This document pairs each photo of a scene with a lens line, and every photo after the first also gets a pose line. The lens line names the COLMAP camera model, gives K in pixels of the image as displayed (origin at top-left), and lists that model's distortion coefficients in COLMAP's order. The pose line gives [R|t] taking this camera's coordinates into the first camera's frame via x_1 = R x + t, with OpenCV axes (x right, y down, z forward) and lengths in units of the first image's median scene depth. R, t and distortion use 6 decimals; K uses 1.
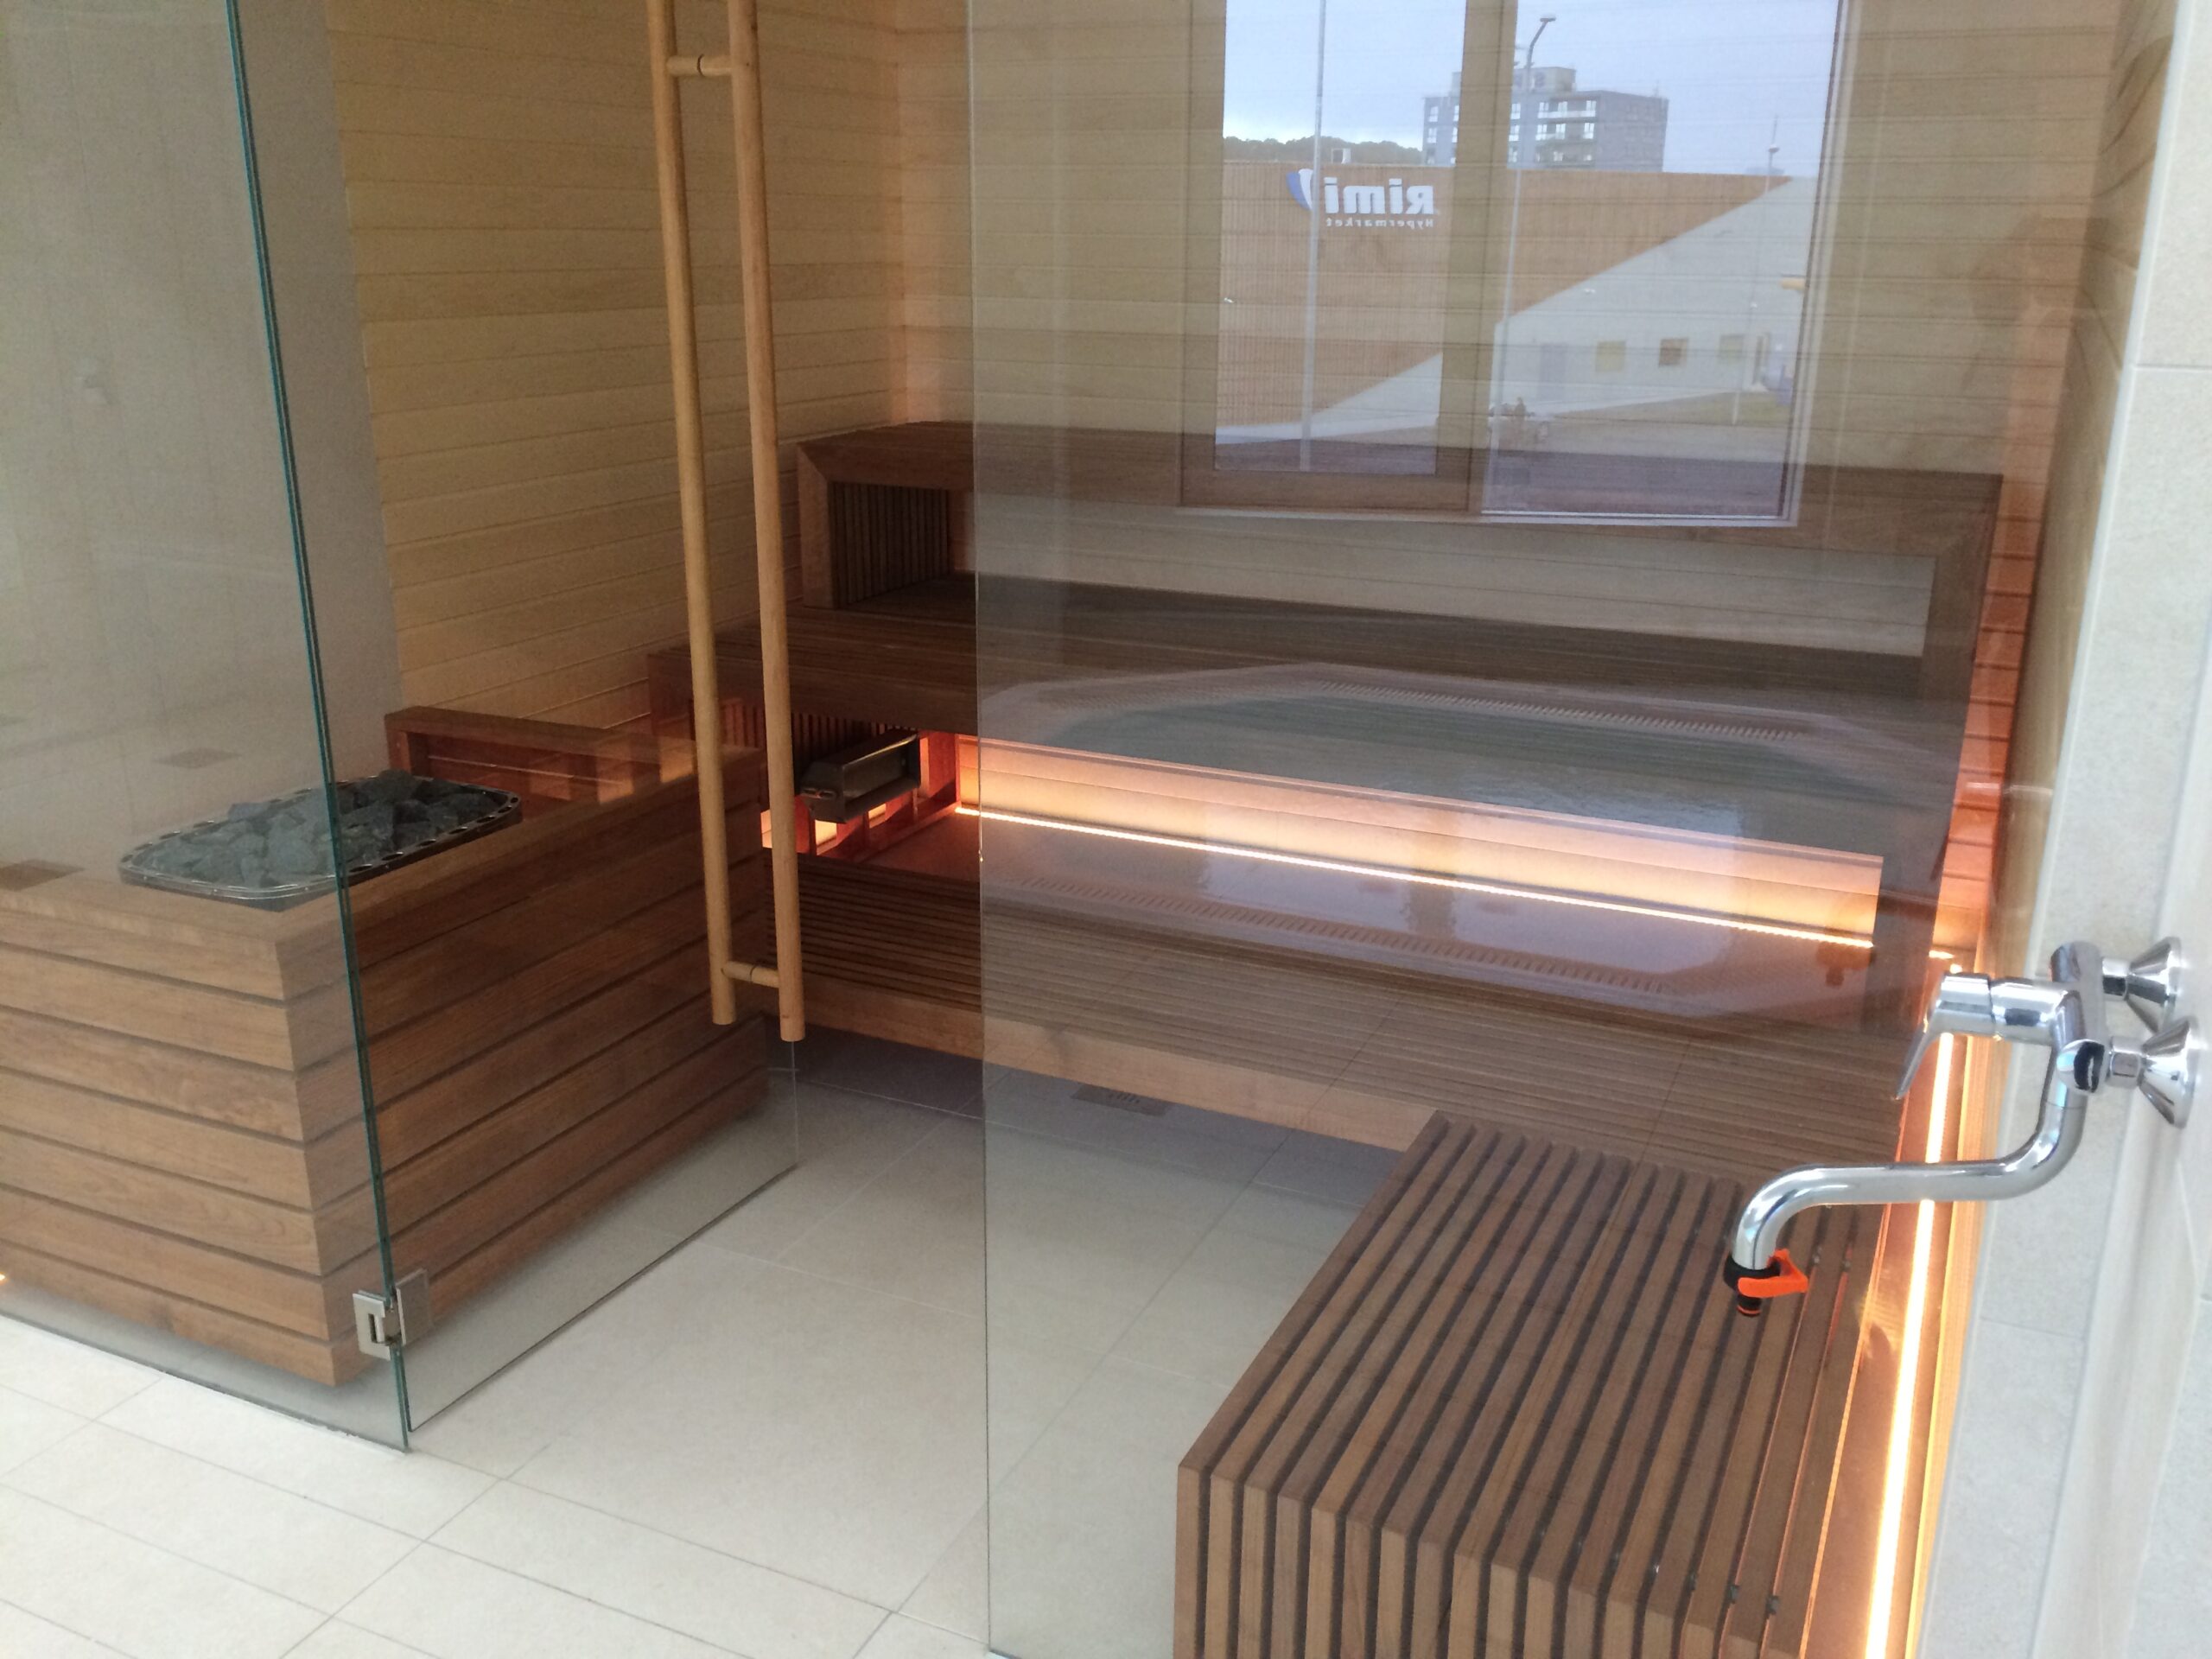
lens RADIAL K [[1897.0, 0, 1099.6], [0, 1897.0, 833.1], [0, 0, 1]] dist [0.081009, -0.117457]
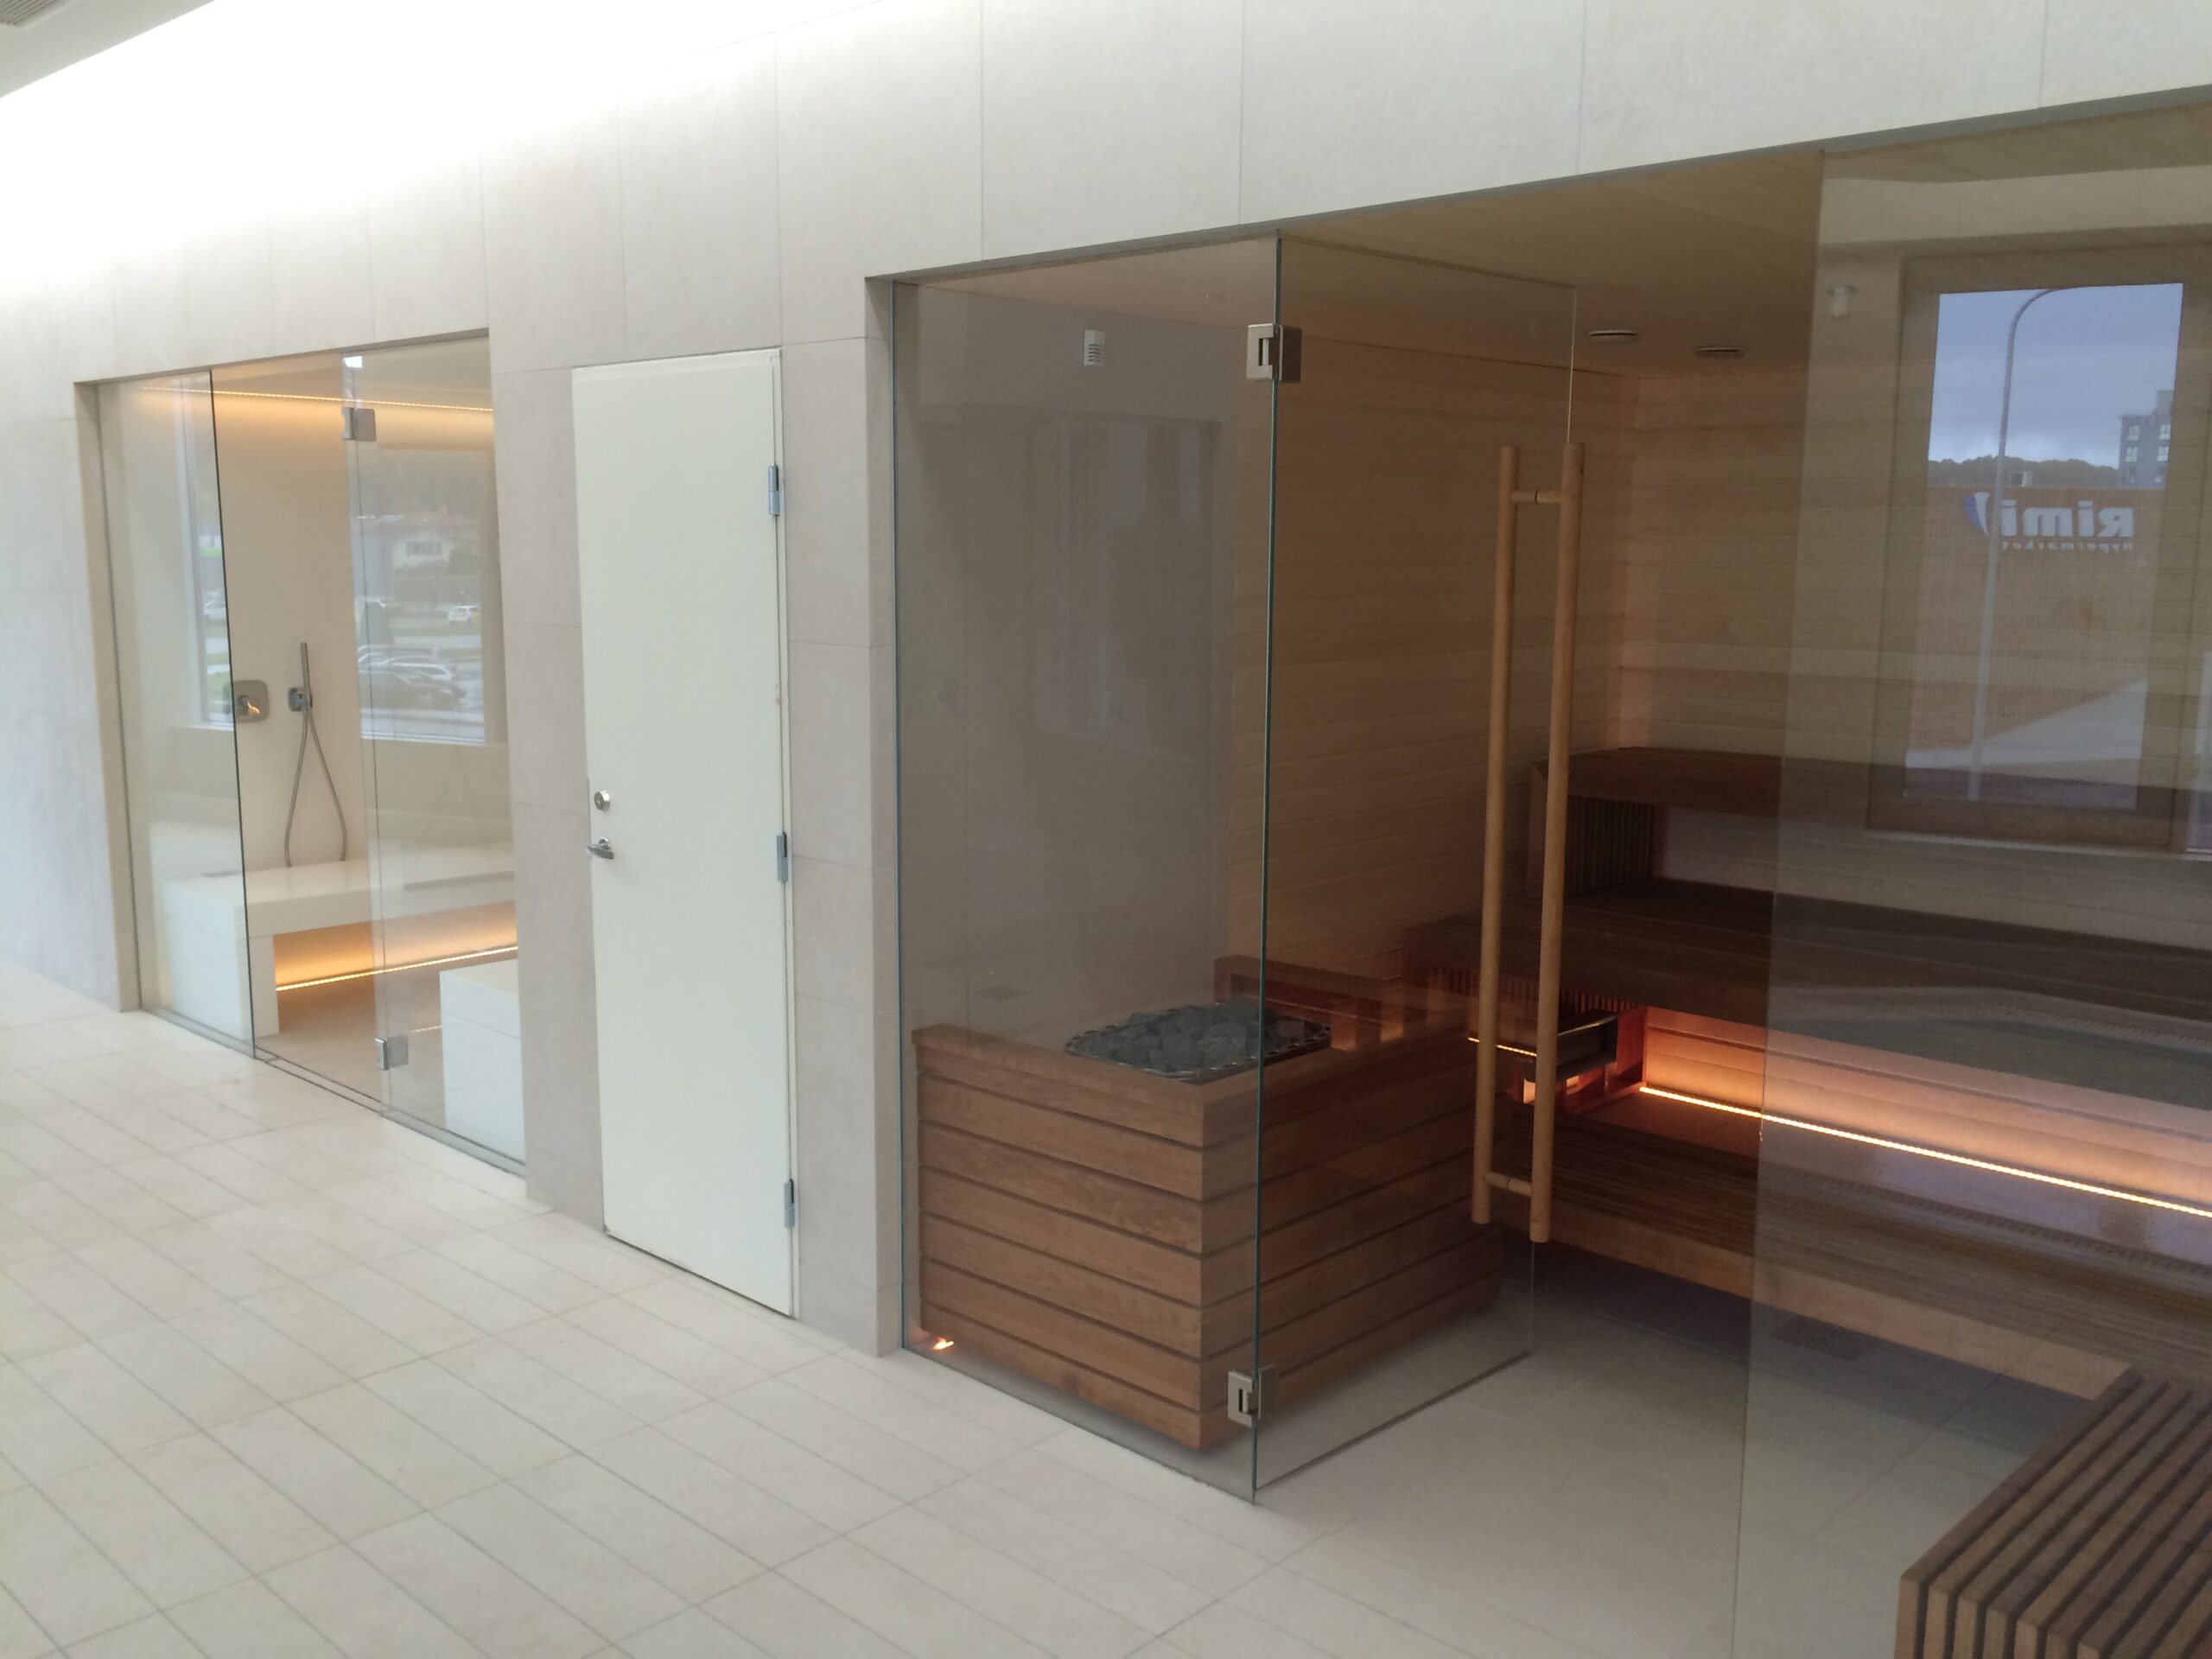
lens RADIAL K [[1897.0, 0, 1099.6], [0, 1897.0, 833.1], [0, 0, 1]] dist [0.081009, -0.117457]
pose [[0.948470, 0.047872, -0.313229, -0.065224], [-0.096939, 0.984964, -0.143000, 0.060499], [0.301673, 0.165996, 0.938850, -0.328273]]
